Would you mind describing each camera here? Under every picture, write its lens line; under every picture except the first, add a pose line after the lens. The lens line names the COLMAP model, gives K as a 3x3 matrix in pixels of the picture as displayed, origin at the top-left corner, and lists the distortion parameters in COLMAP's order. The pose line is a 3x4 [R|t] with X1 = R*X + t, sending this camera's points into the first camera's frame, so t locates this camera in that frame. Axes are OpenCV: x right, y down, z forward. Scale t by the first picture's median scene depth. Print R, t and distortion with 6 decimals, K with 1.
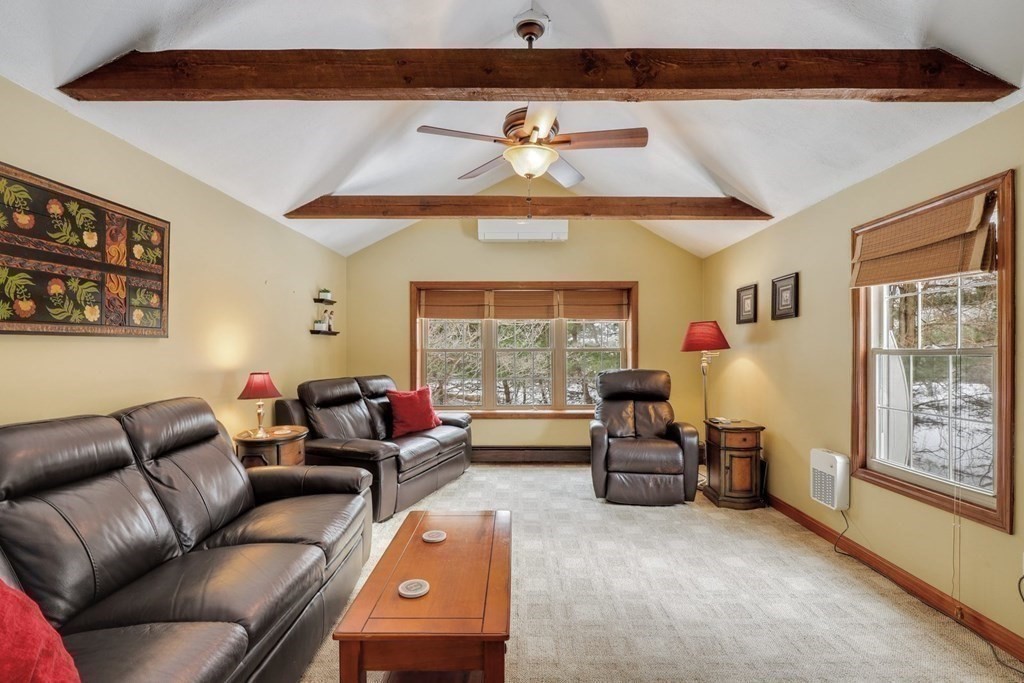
lens RADIAL K [[474.9, 0, 516.1], [0, 474.9, 348.2], [0, 0, 1]] dist [-0.010095, 0.000054]
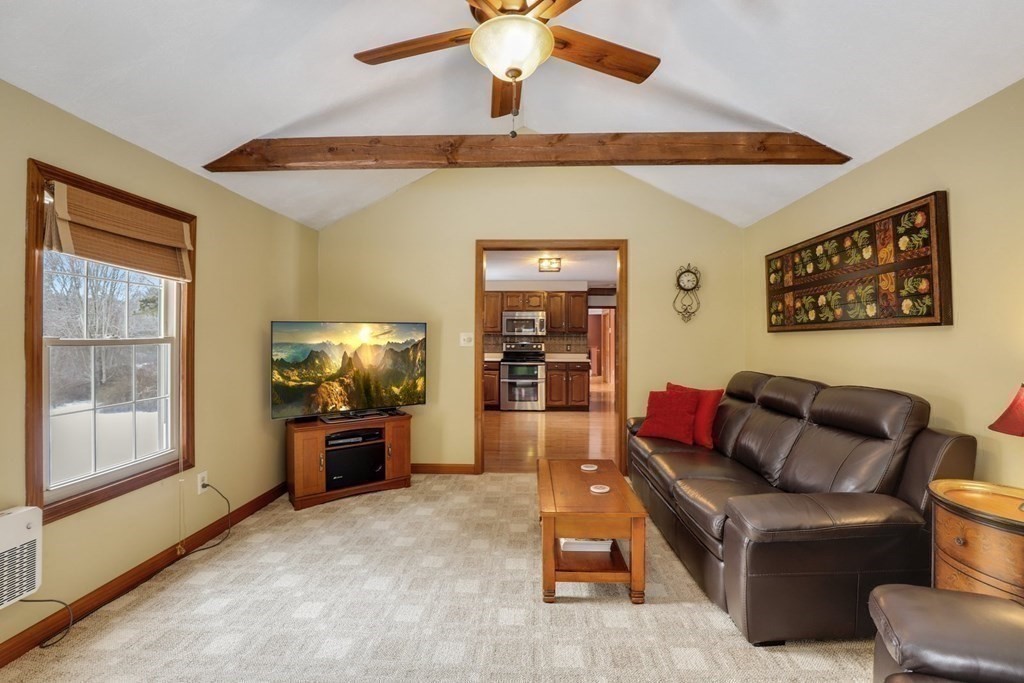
lens RADIAL K [[472.4, 0, 517.9], [0, 472.4, 342.7], [0, 0, 1]] dist [-0.035410, 0.006921]
pose [[-0.999541, 0.001101, 0.030262, 0.006829], [0.001193, 0.999995, 0.003034, 0.007249], [-0.030259, 0.003068, -0.999537, 1.984332]]
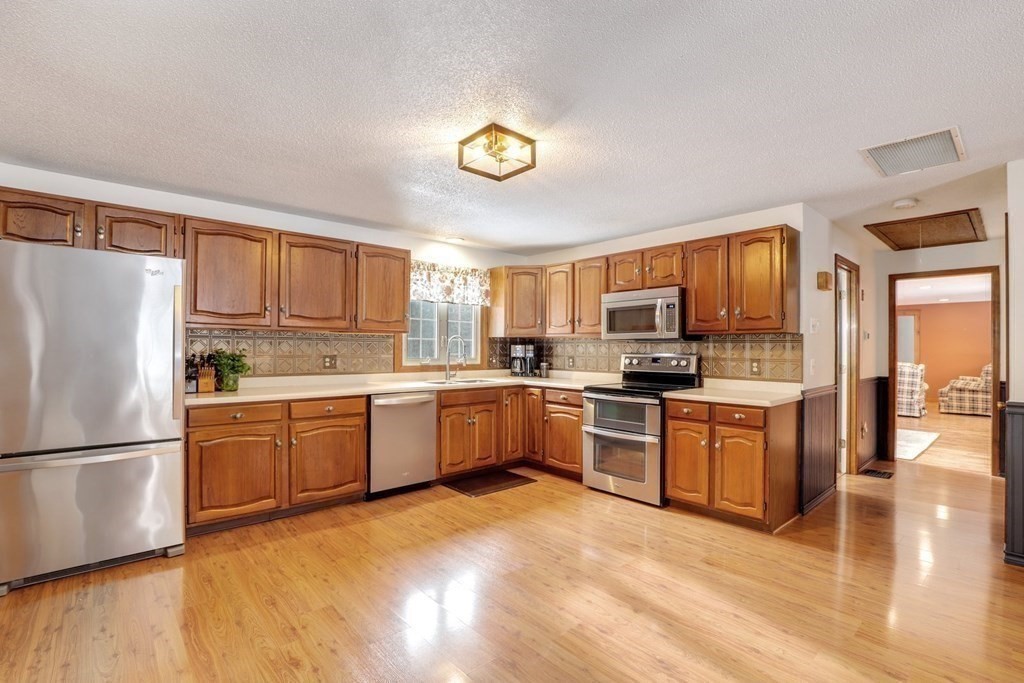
lens RADIAL K [[472.4, 0, 517.9], [0, 472.4, 342.7], [0, 0, 1]] dist [-0.035410, 0.006921]
pose [[-0.677405, 0.010695, 0.735532, -0.929289], [-0.000328, 0.999890, -0.014842, 0.000270], [-0.735610, -0.010296, -0.677327, -0.144408]]
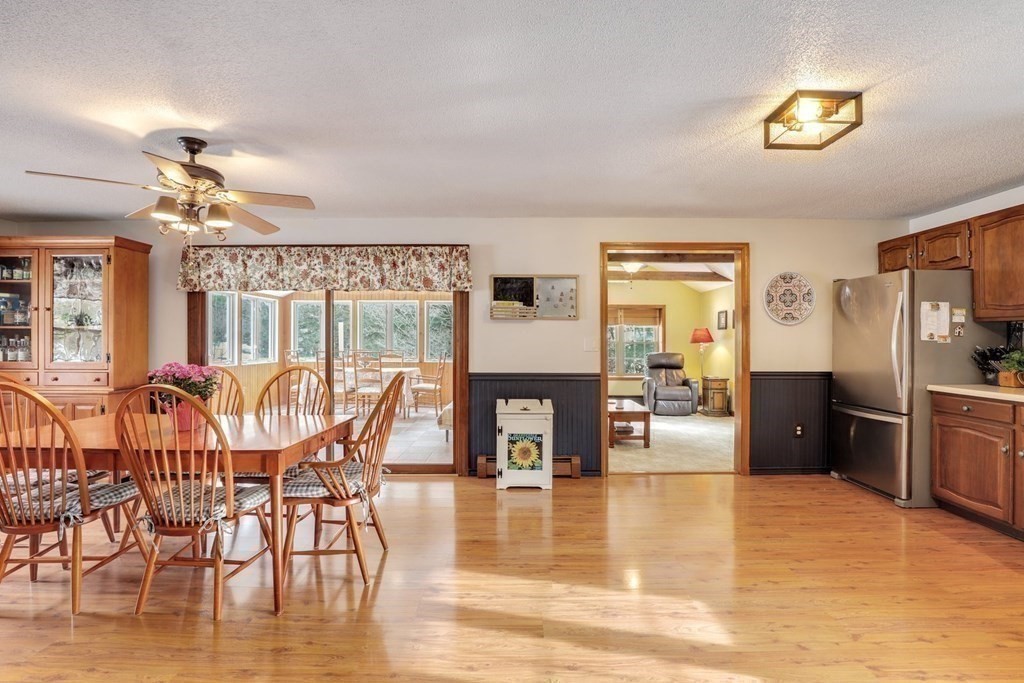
lens RADIAL K [[472.4, 0, 517.9], [0, 472.4, 342.7], [0, 0, 1]] dist [-0.035410, 0.006921]
pose [[0.999987, 0.004604, 0.001973, -0.697773], [-0.004611, 0.999983, 0.003452, 0.001357], [-0.001957, -0.003461, 0.999992, -1.793112]]
